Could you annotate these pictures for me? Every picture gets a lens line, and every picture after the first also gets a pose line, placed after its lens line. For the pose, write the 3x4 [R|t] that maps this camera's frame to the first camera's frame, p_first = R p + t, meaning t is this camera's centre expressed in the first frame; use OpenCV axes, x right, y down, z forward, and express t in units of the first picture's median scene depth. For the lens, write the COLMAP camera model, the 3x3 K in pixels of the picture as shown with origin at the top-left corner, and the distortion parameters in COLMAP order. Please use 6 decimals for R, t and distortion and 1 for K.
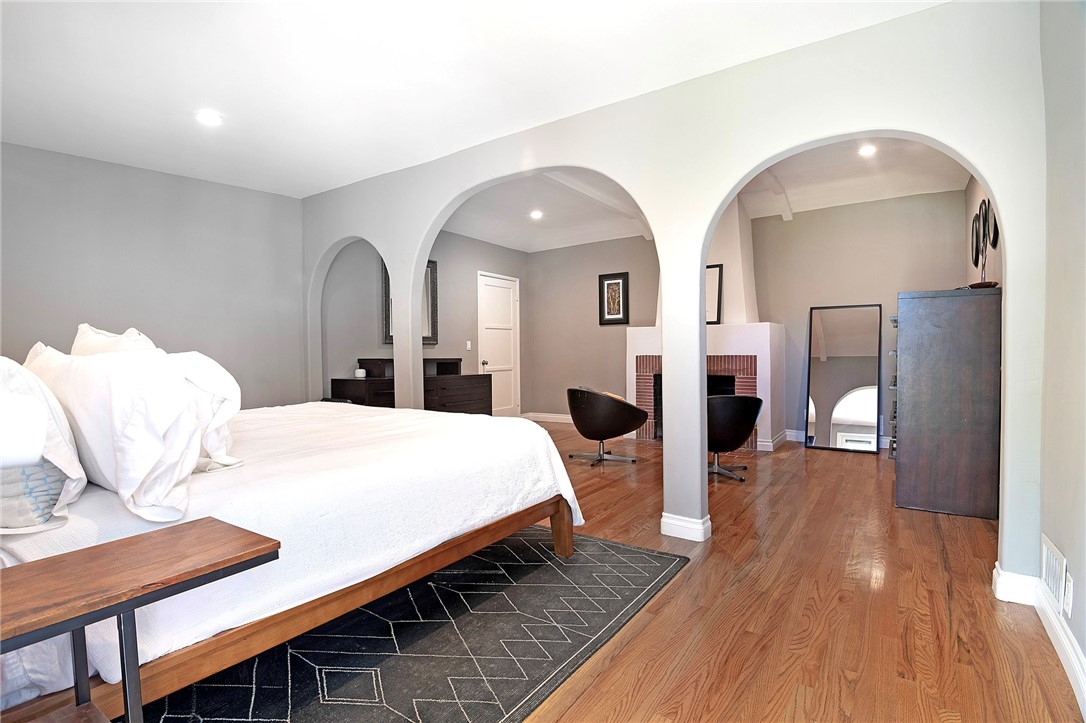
lens RADIAL K [[523.7, 0, 538.5], [0, 523.7, 360.8], [0, 0, 1]] dist [0.000454, -0.017148]
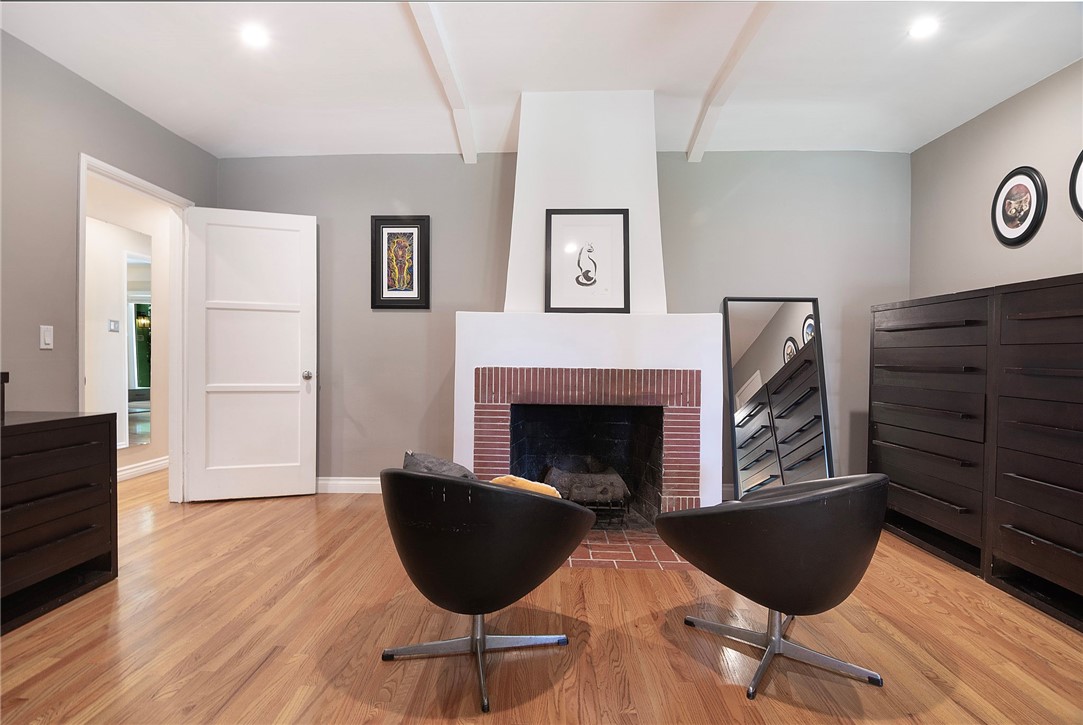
lens RADIAL K [[522.2, 0, 537.0], [0, 522.2, 361.8], [0, 0, 1]] dist [0.000454, -0.017148]
pose [[0.841793, 0.010171, 0.539705, -0.032588], [-0.008892, 0.999948, -0.004975, -0.012045], [-0.539728, -0.000611, 0.841839, 0.477774]]
